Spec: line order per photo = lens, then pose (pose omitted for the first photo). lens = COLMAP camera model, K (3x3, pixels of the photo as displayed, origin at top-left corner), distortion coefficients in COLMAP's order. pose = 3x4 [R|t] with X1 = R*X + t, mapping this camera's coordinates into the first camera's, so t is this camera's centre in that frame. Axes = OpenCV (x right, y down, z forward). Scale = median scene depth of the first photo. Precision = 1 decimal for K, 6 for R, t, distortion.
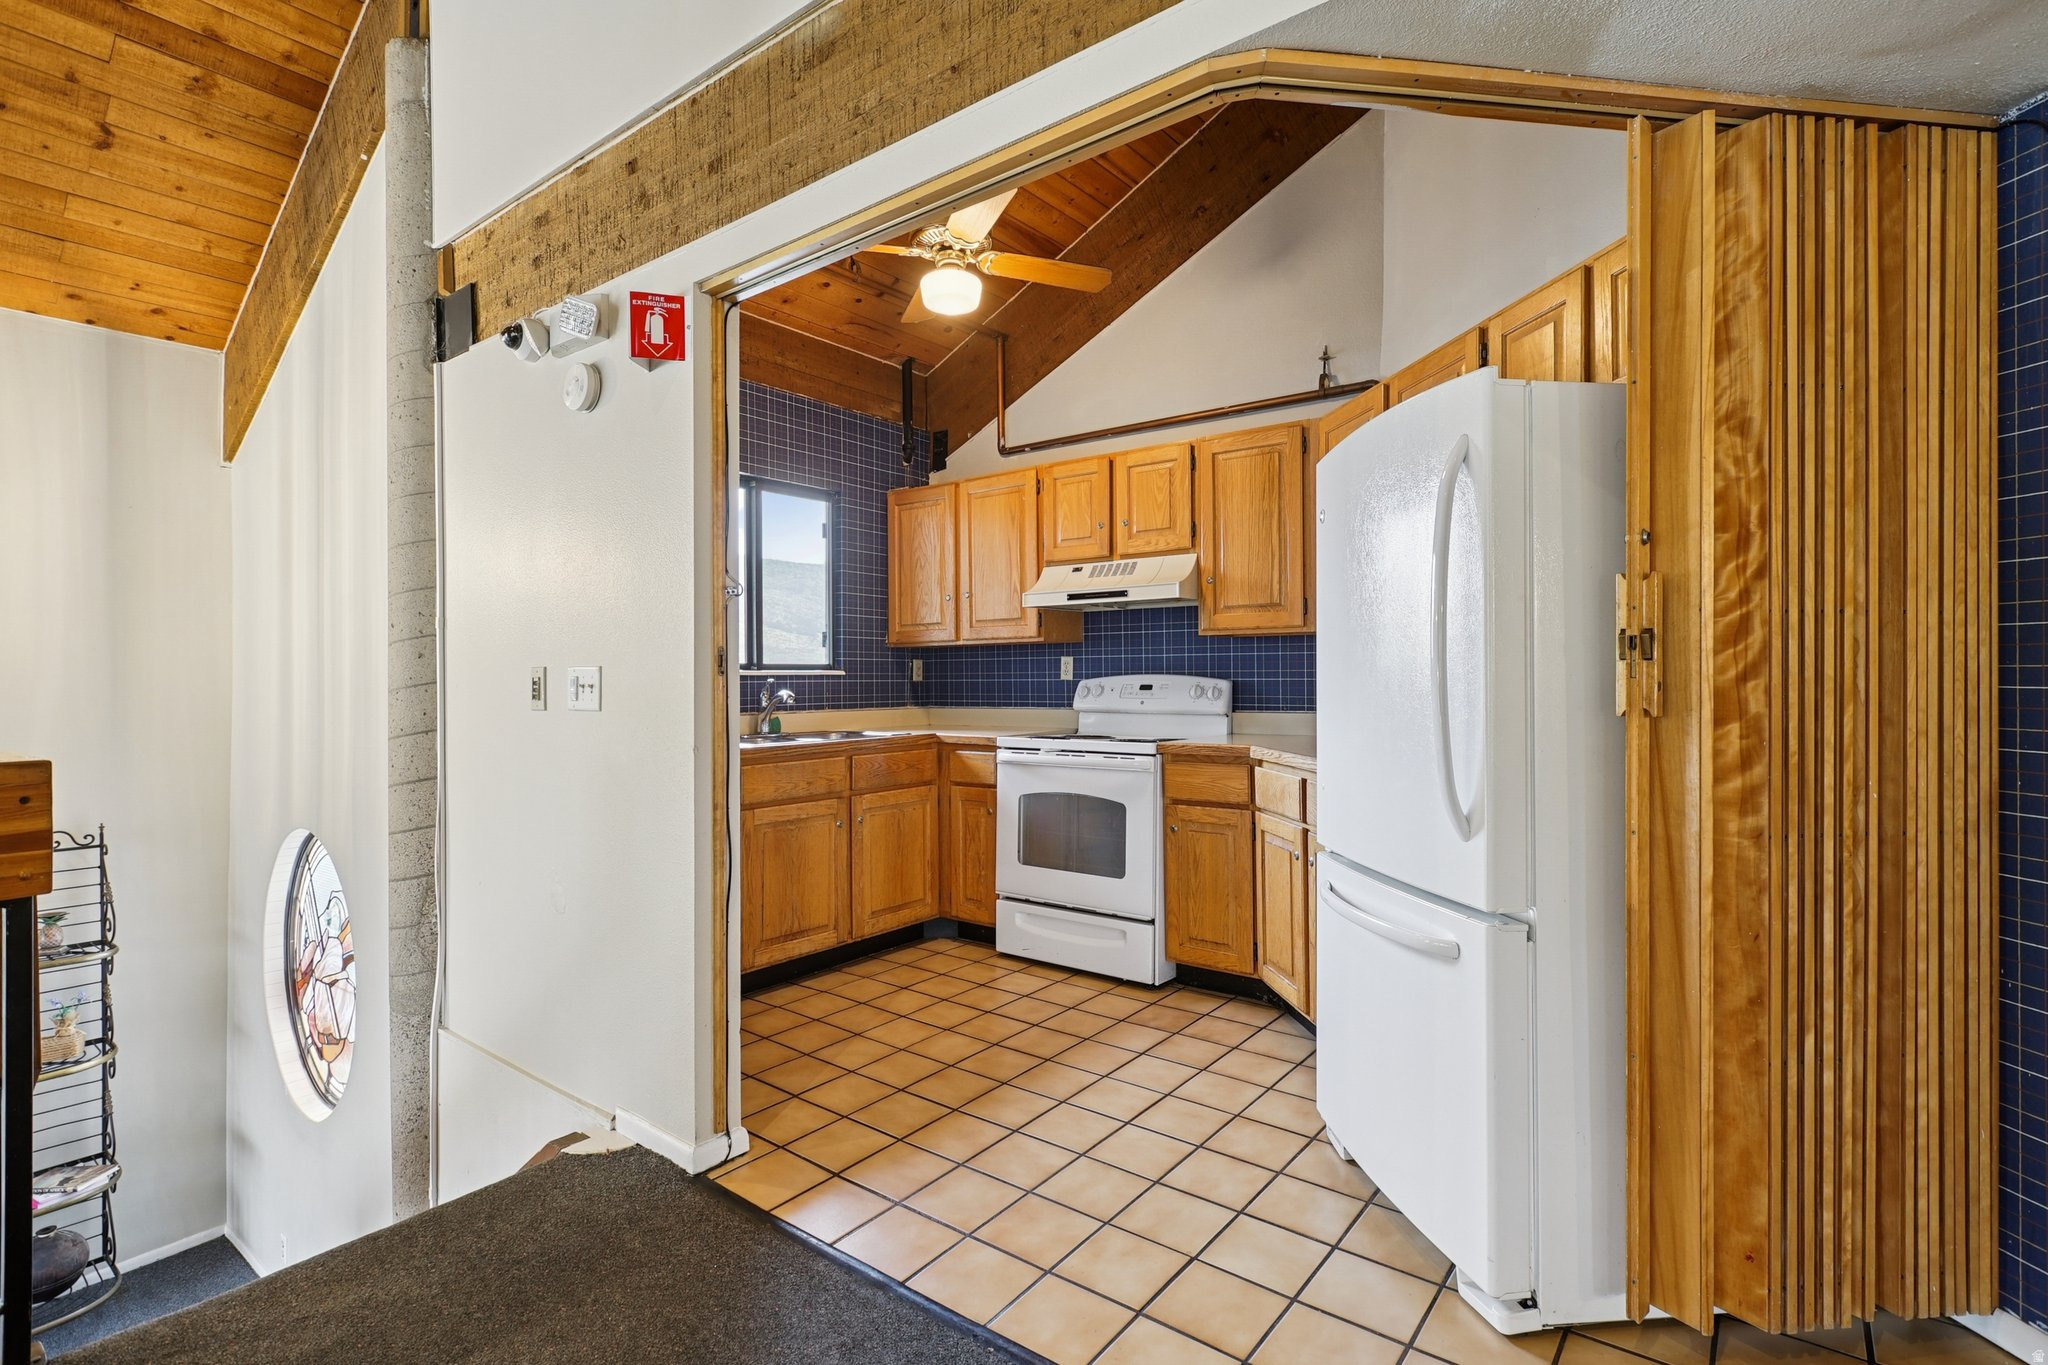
lens RADIAL K [[946.4, 0, 1030.6], [0, 946.4, 677.3], [0, 0, 1]] dist [-0.024221, -0.000068]
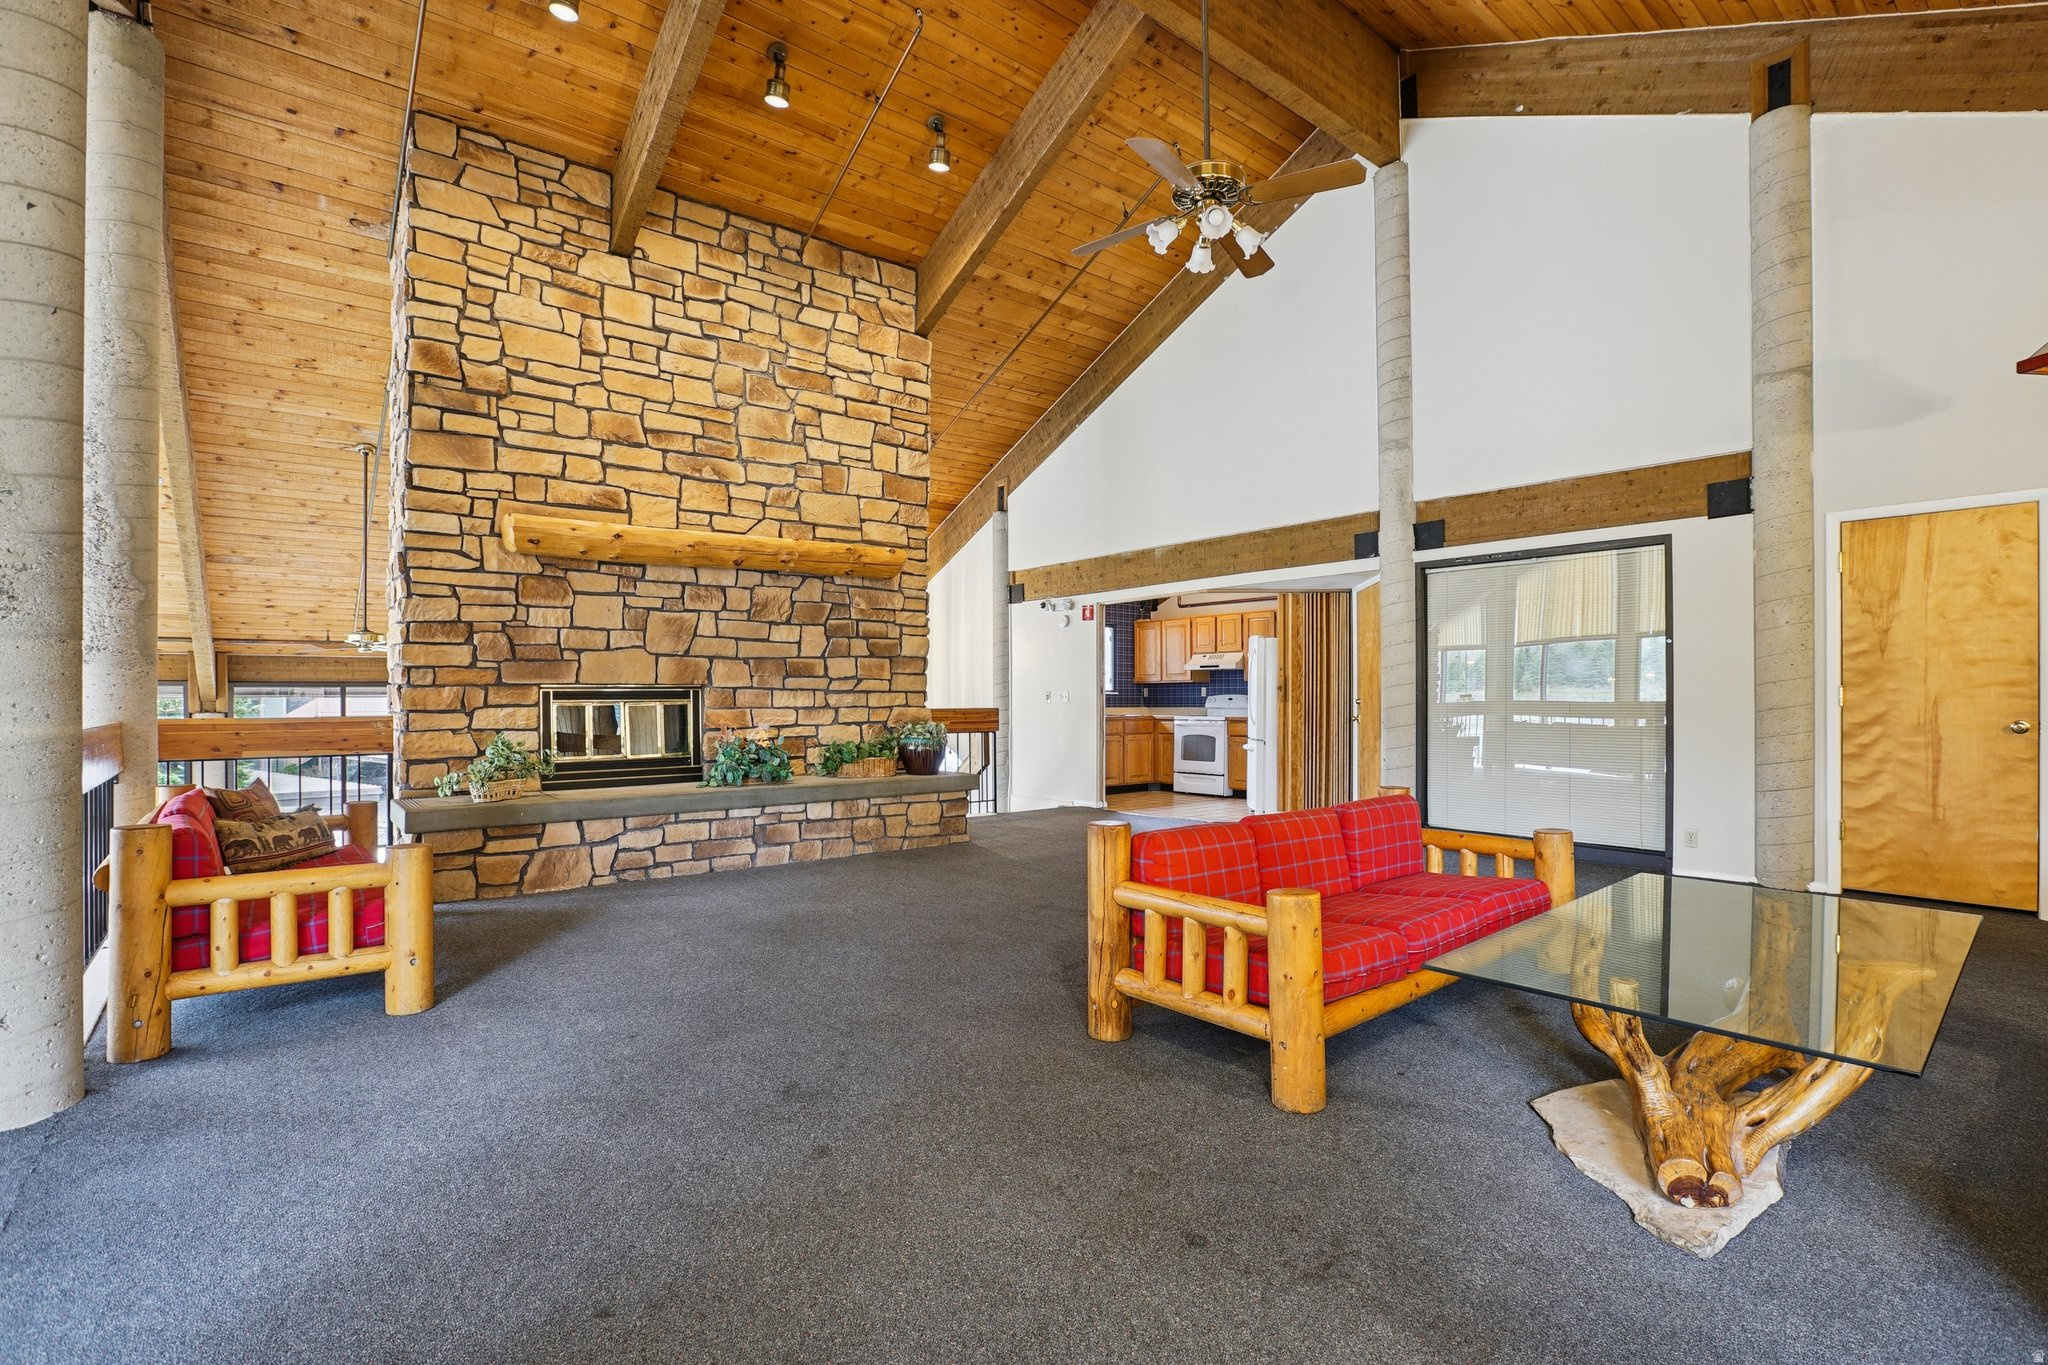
lens RADIAL K [[946.4, 0, 1022.5], [0, 946.4, 695.8], [0, 0, 1]] dist [-0.024221, -0.000068]
pose [[0.970649, 0.004609, -0.240458, 0.205004], [-0.005882, 0.999972, -0.004575, 0.018268], [0.240430, 0.005855, 0.970649, -1.869917]]
